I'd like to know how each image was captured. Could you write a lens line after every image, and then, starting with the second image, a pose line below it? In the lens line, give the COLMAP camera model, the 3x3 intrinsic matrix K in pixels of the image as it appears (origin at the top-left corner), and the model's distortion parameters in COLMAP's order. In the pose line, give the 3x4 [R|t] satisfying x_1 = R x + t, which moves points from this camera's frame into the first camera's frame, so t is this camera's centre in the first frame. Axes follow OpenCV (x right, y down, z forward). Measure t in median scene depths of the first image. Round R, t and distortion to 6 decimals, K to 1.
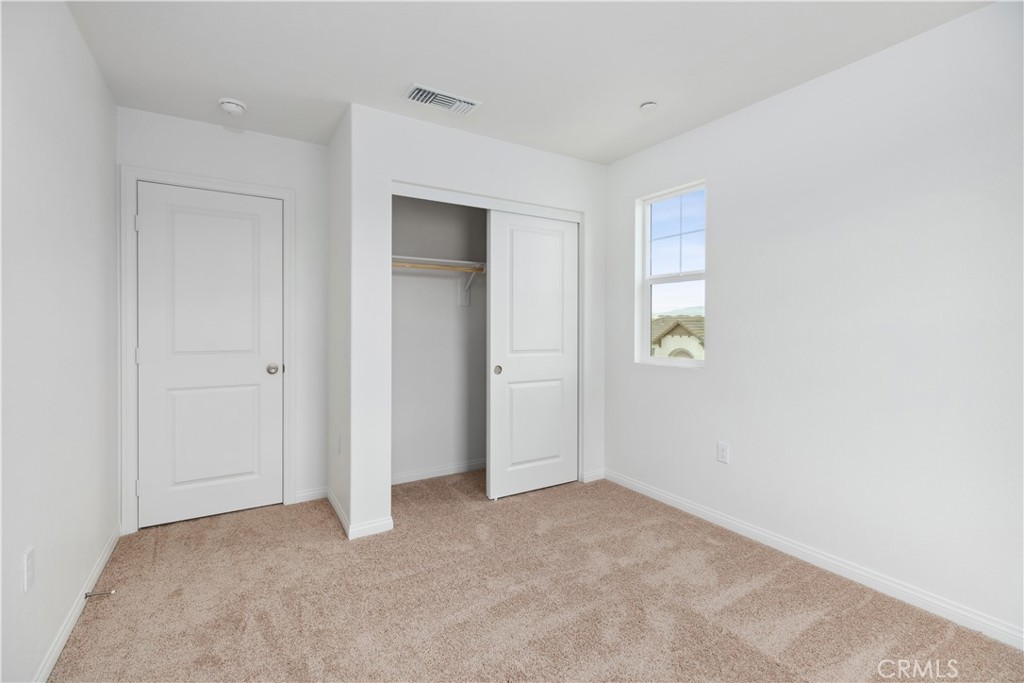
lens RADIAL K [[463.9, 0, 508.0], [0, 463.9, 328.8], [0, 0, 1]] dist [0.009906, 0.000215]
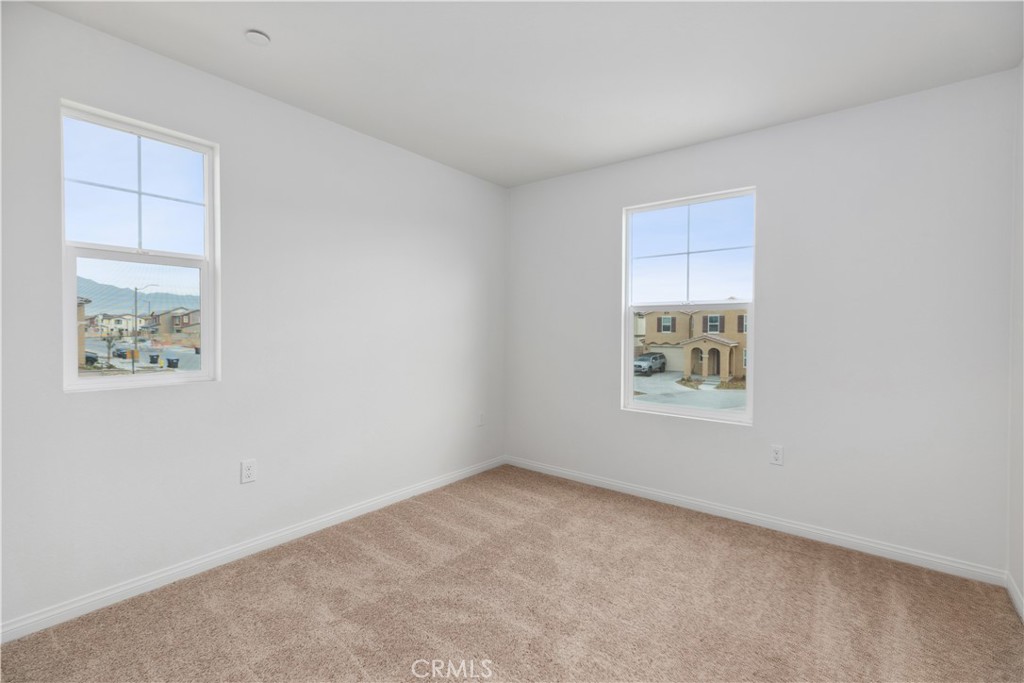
lens RADIAL K [[463.9, 0, 508.0], [0, 463.9, 328.8], [0, 0, 1]] dist [0.009906, 0.000215]
pose [[-0.338704, -0.004519, 0.940882, -0.587531], [0.007810, 0.999941, 0.007614, -0.005871], [-0.940861, 0.009928, -0.338648, 0.925242]]
